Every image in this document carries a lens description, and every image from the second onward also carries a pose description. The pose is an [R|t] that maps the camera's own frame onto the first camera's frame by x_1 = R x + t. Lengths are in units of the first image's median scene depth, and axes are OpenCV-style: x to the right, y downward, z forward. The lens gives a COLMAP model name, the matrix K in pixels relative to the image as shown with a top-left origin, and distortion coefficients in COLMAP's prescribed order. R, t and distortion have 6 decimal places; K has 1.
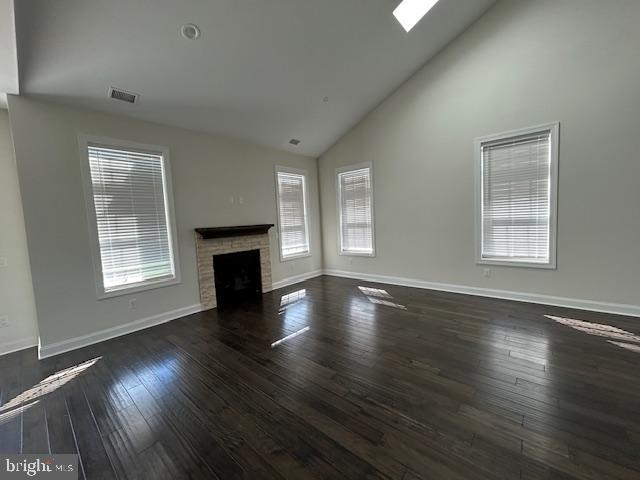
lens RADIAL K [[258.4, 0, 320.5], [0, 258.4, 238.9], [0, 0, 1]] dist [0.001048, -0.001155]
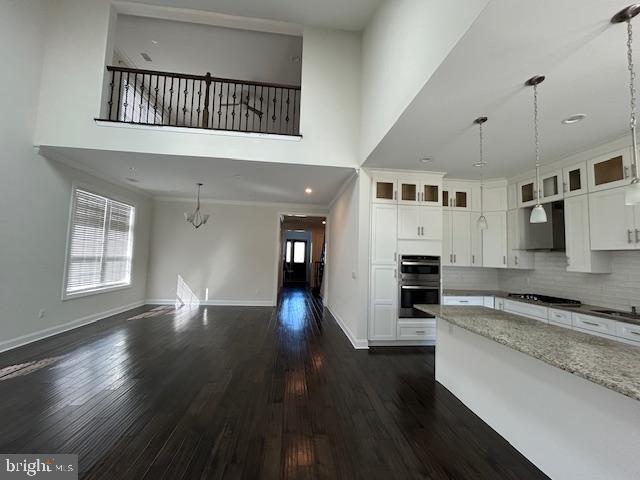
lens RADIAL K [[258.4, 0, 318.3], [0, 258.4, 239.3], [0, 0, 1]] dist [0.001048, -0.001155]
pose [[-0.728921, 0.081000, 0.679789, -0.361511], [0.075492, 0.996430, -0.037782, -0.017413], [-0.680423, 0.023779, -0.732434, 0.698072]]
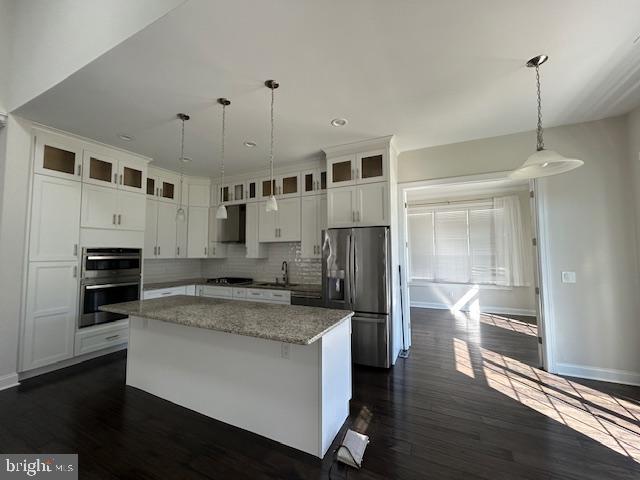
lens RADIAL K [[258.4, 0, 322.0], [0, 258.4, 238.5], [0, 0, 1]] dist [0.001048, -0.001155]
pose [[-0.964195, 0.046807, -0.261032, -0.400473], [0.035566, 0.998232, 0.047625, -0.010022], [0.262799, 0.036636, -0.964155, 0.697293]]
